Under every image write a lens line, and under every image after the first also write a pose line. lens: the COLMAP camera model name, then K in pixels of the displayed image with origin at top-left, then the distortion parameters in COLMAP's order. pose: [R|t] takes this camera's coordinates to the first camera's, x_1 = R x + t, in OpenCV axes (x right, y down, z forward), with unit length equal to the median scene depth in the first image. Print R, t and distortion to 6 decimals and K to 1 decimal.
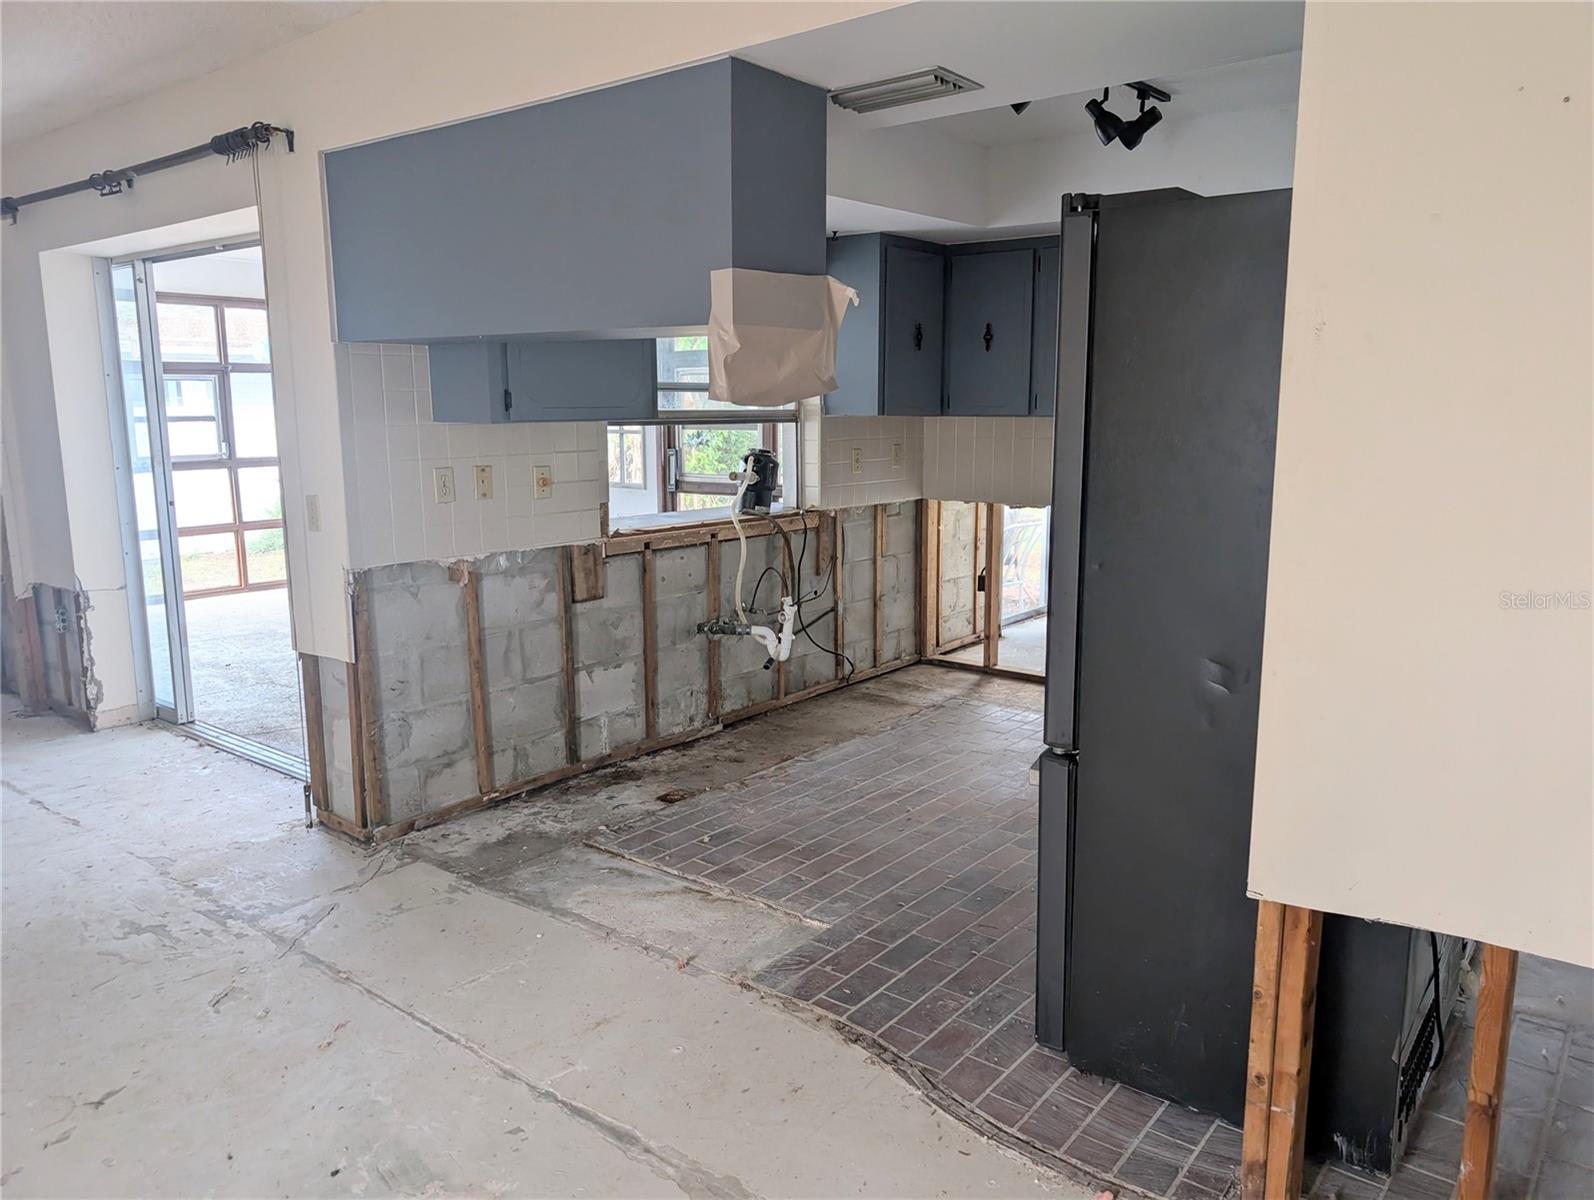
lens RADIAL K [[1137.7, 0, 796.8], [0, 1137.7, 596.7], [0, 0, 1]] dist [0.007510, 0.000299]
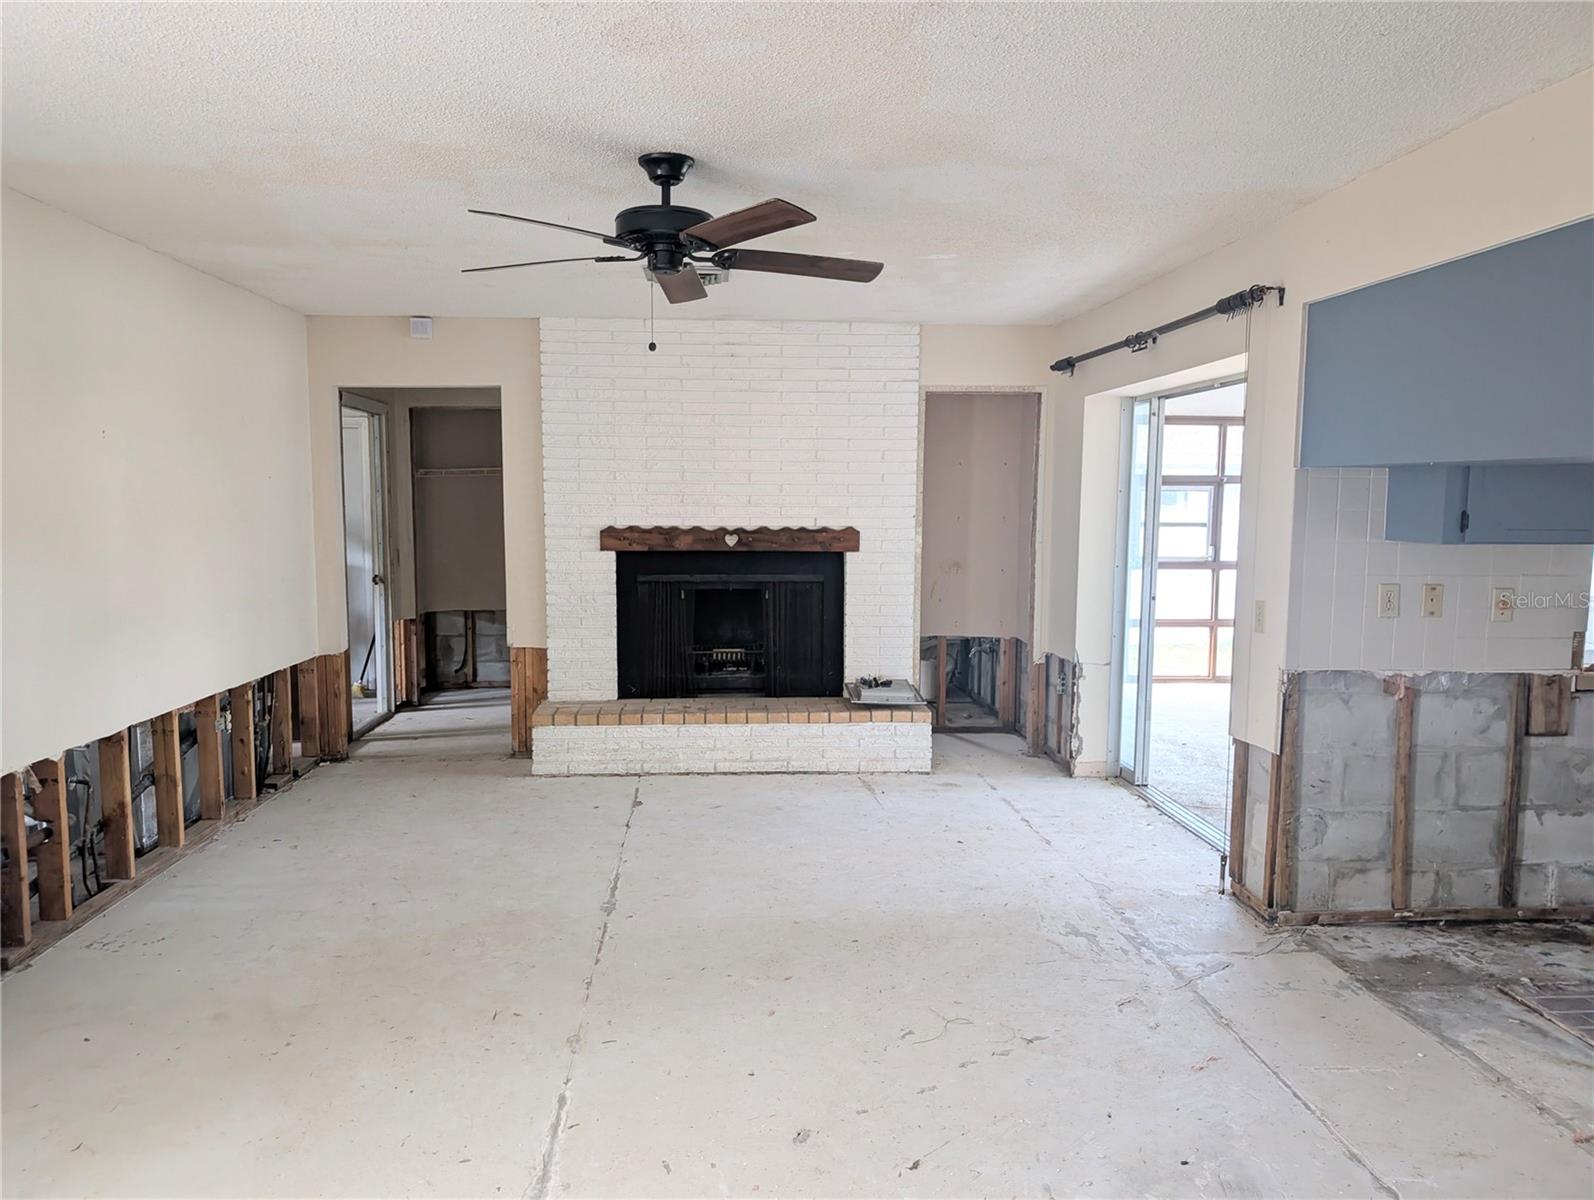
lens RADIAL K [[1116.0, 0, 797.0], [0, 1116.0, 600.0], [0, 0, 1]] dist [0.001503, -0.000416]
pose [[0.679622, 0.074595, -0.729760, 0.065069], [-0.137784, 0.990091, -0.027113, 0.003352], [0.720507, 0.118976, 0.683166, -0.082410]]
